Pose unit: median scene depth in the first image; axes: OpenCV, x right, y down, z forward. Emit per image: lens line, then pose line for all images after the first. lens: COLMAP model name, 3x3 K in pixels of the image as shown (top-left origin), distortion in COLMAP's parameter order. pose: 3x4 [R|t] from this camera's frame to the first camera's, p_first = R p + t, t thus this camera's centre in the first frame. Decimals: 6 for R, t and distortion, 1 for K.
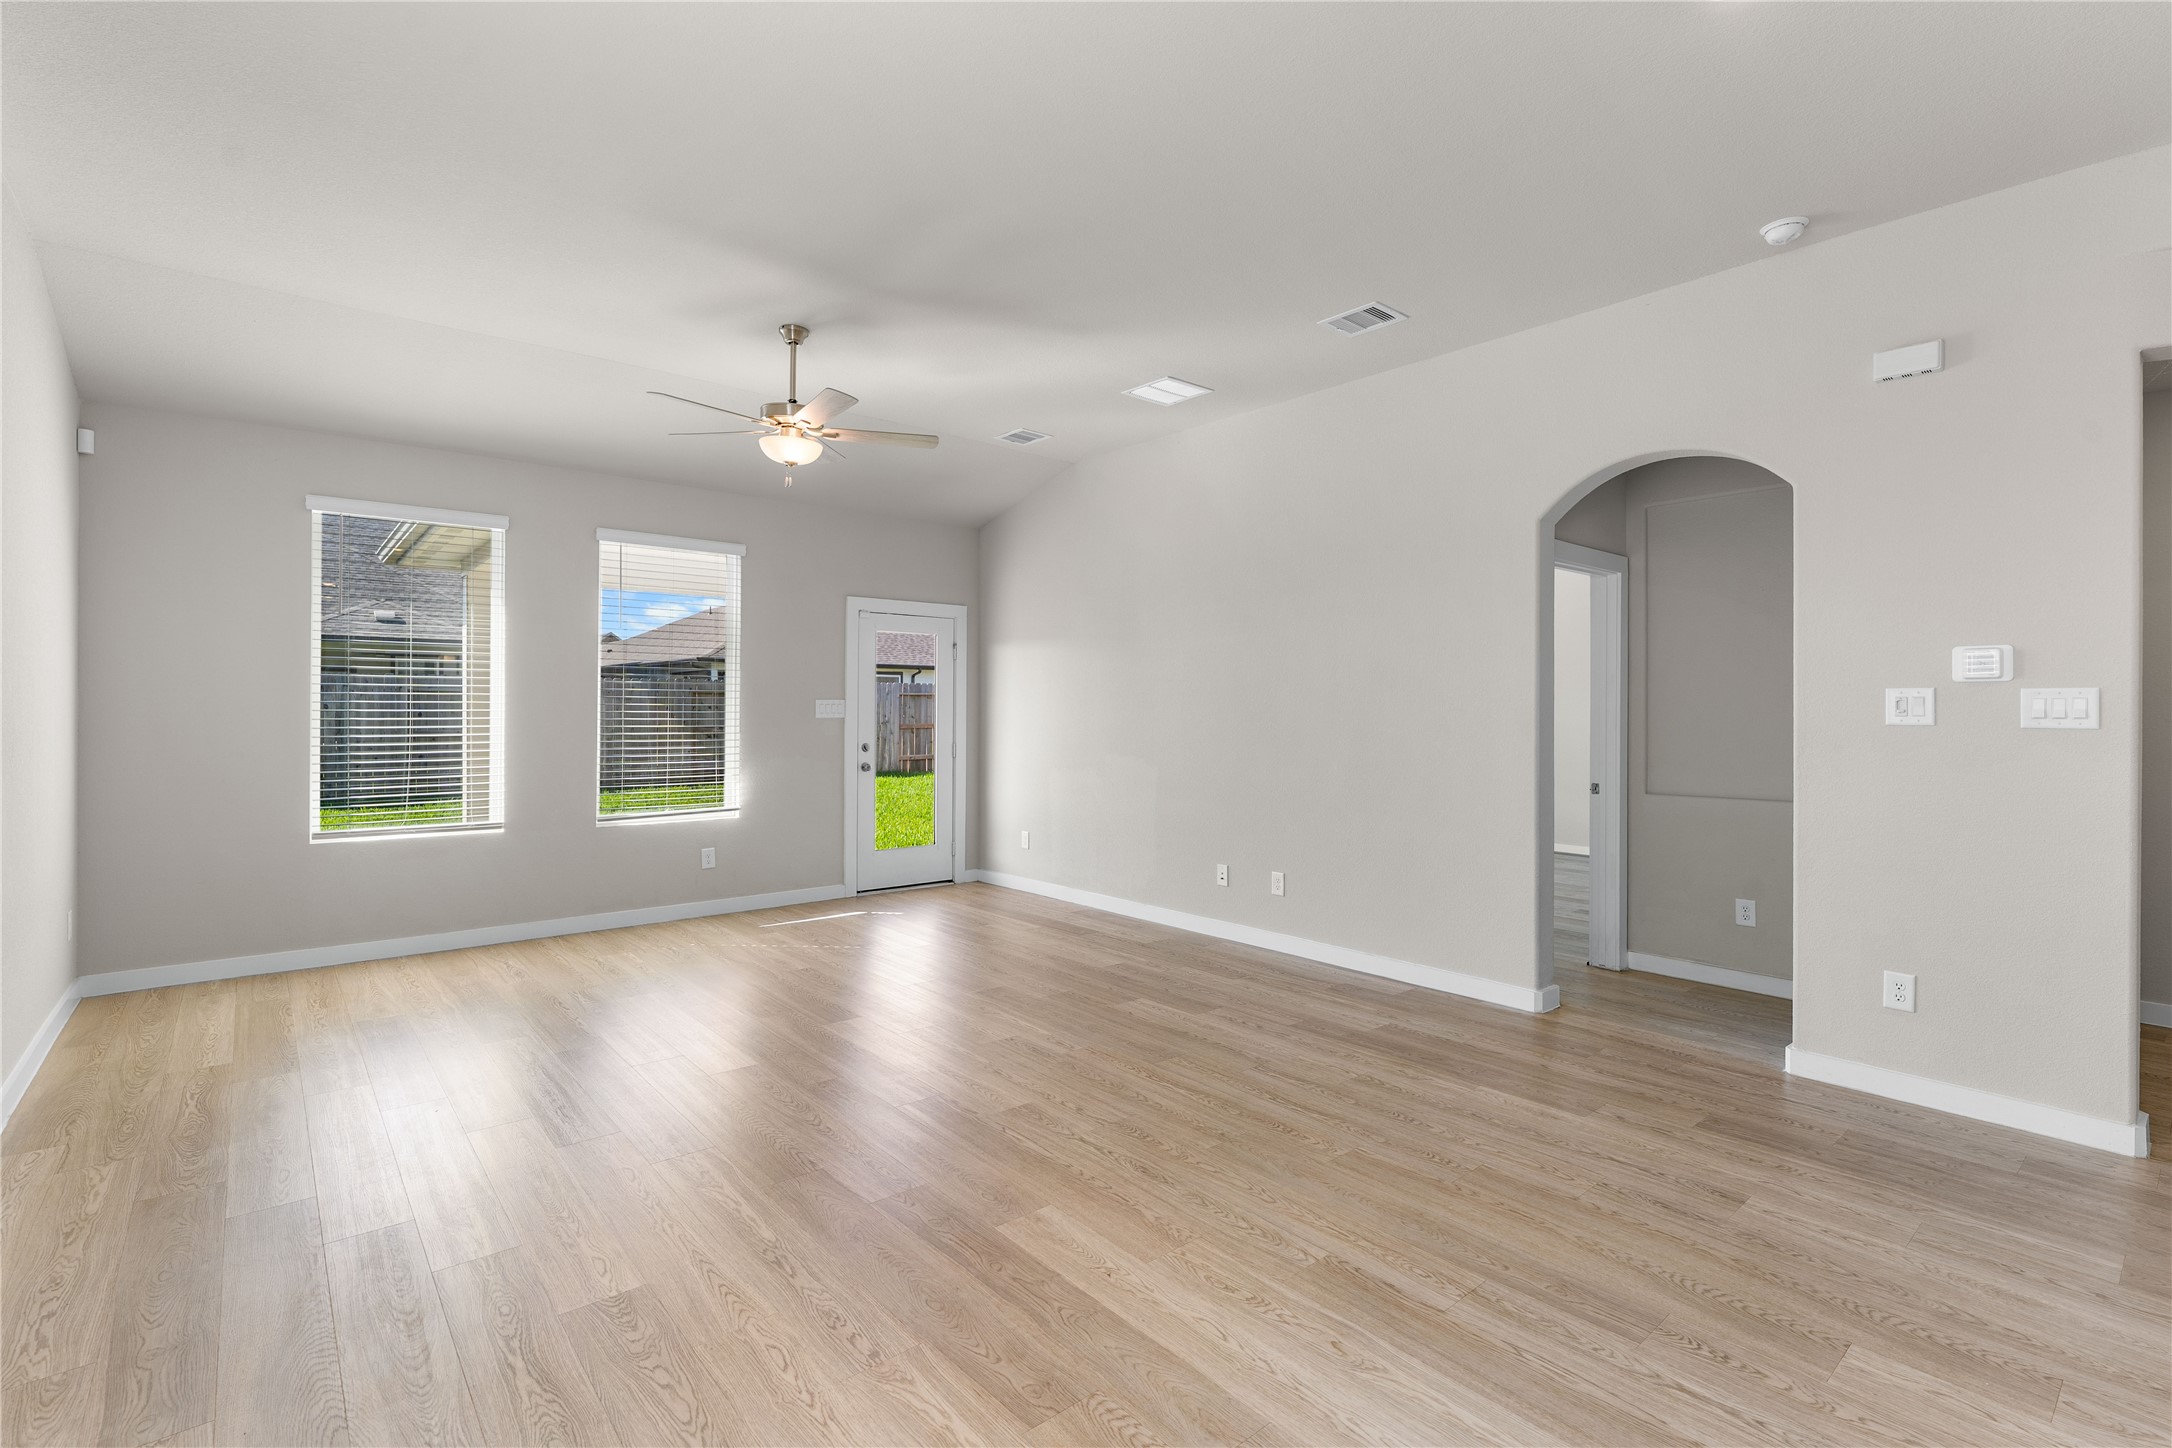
lens RADIAL K [[982.4, 0, 1081.3], [0, 982.4, 710.2], [0, 0, 1]] dist [-0.000146, 0.000123]
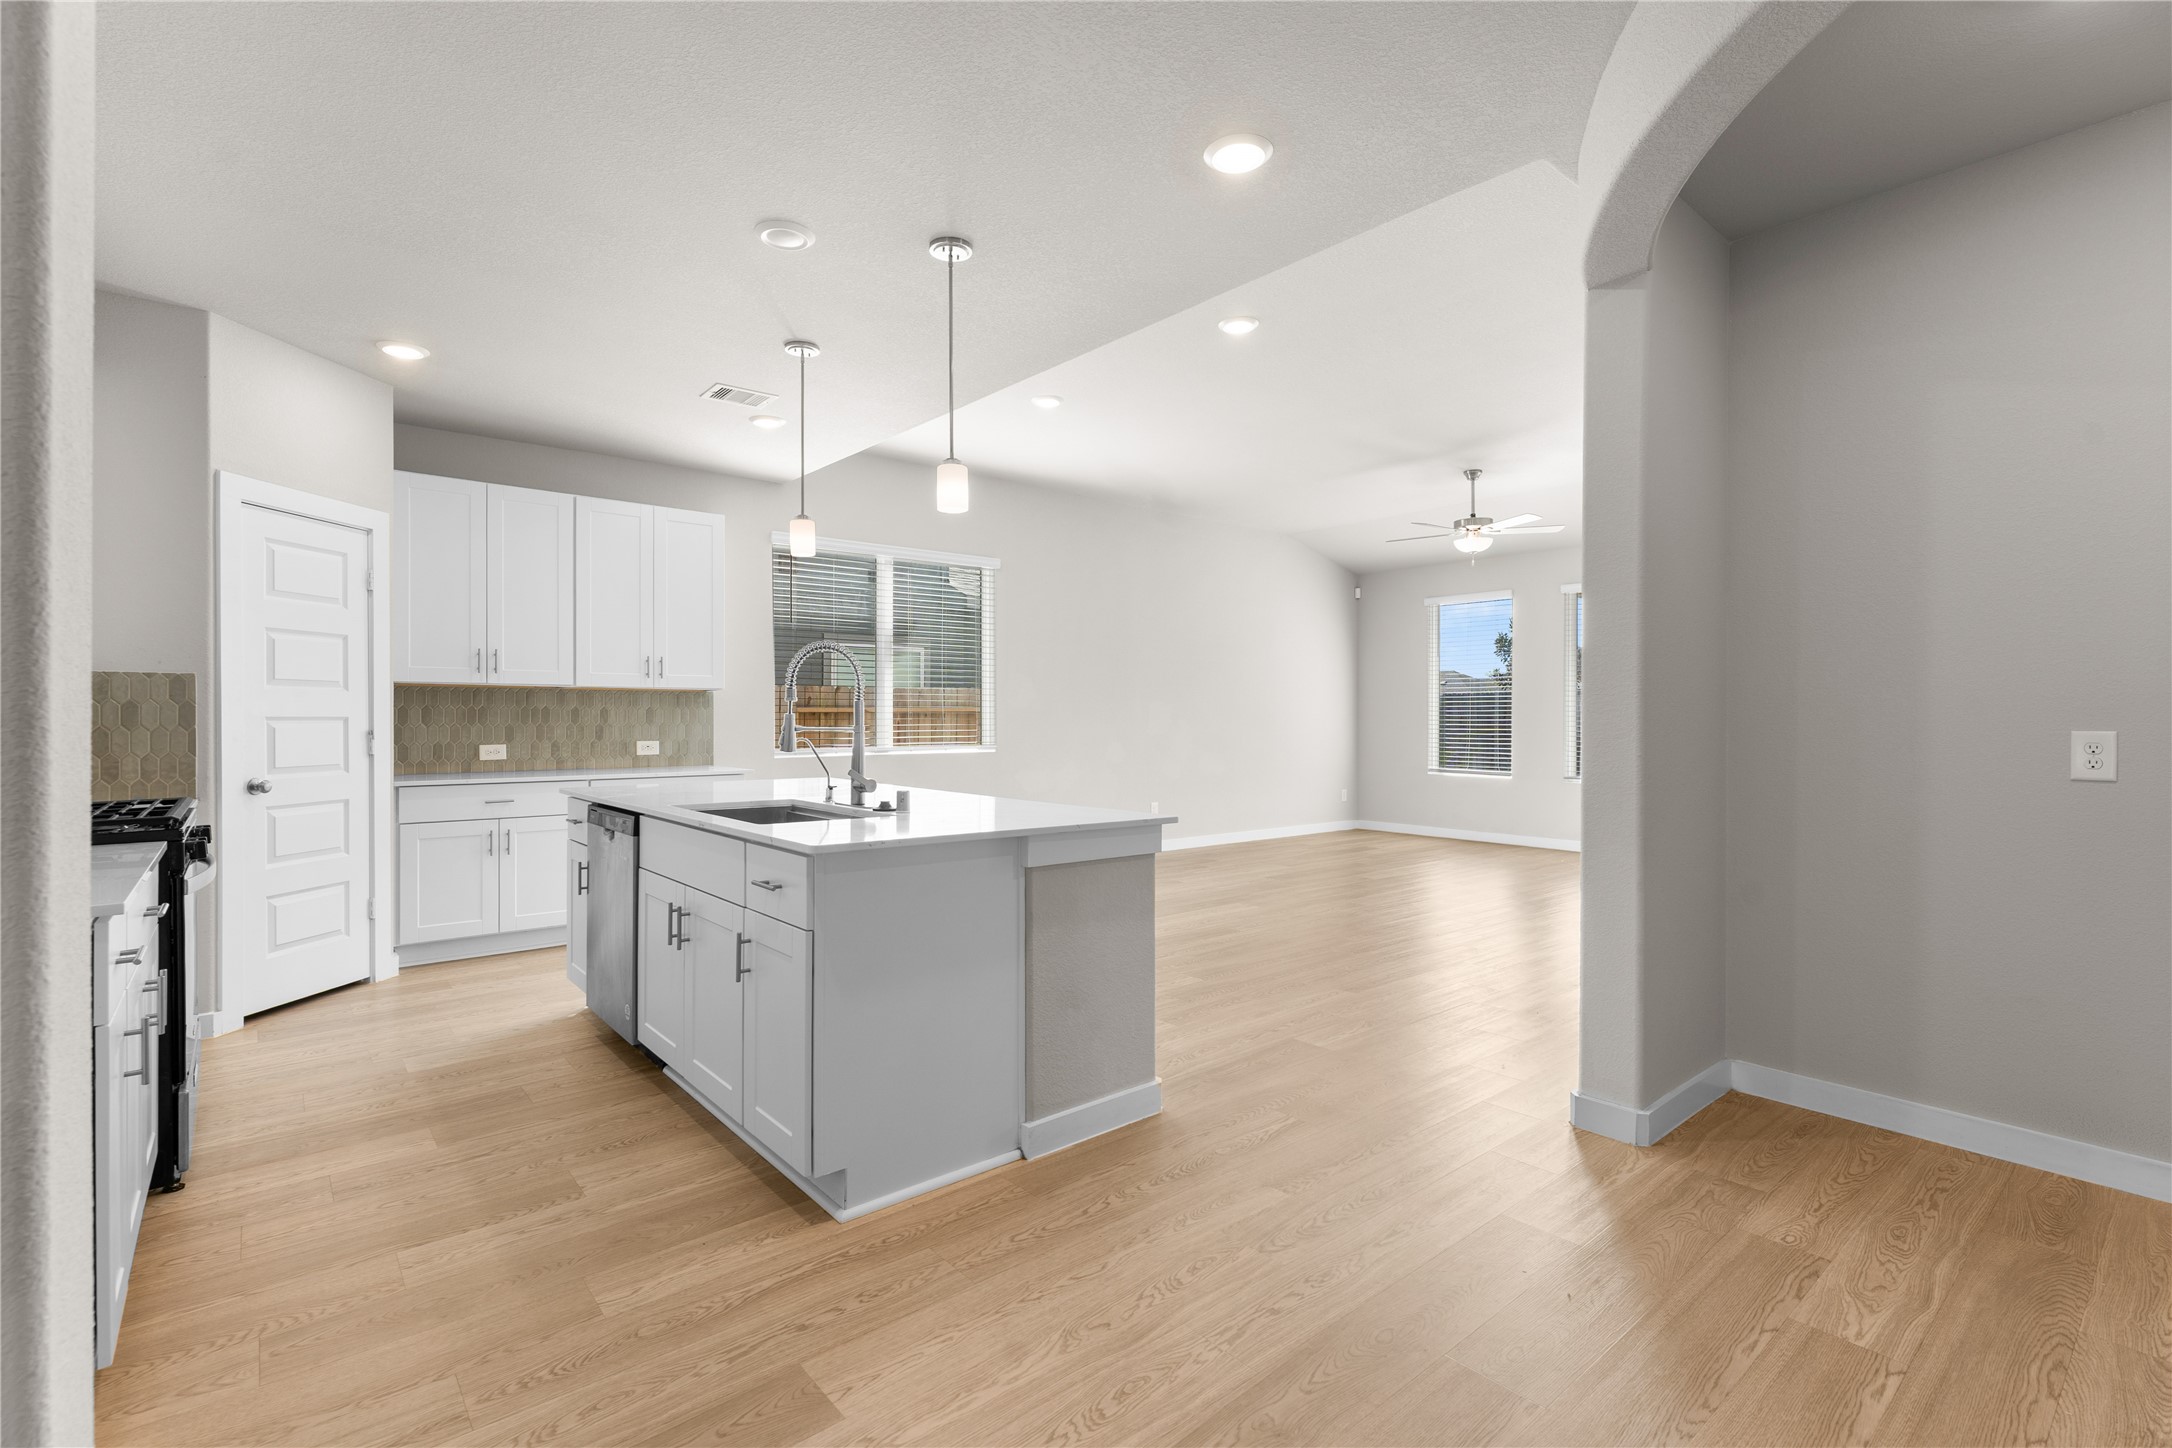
lens RADIAL K [[983.7, 0, 1081.2], [0, 983.7, 720.3], [0, 0, 1]] dist [-0.001766, -0.000012]
pose [[-0.001471, -0.001588, -0.999998, 1.378921], [-0.004703, 0.999988, -0.001581, 0.039140], [0.999988, 0.004701, -0.001478, 0.344884]]
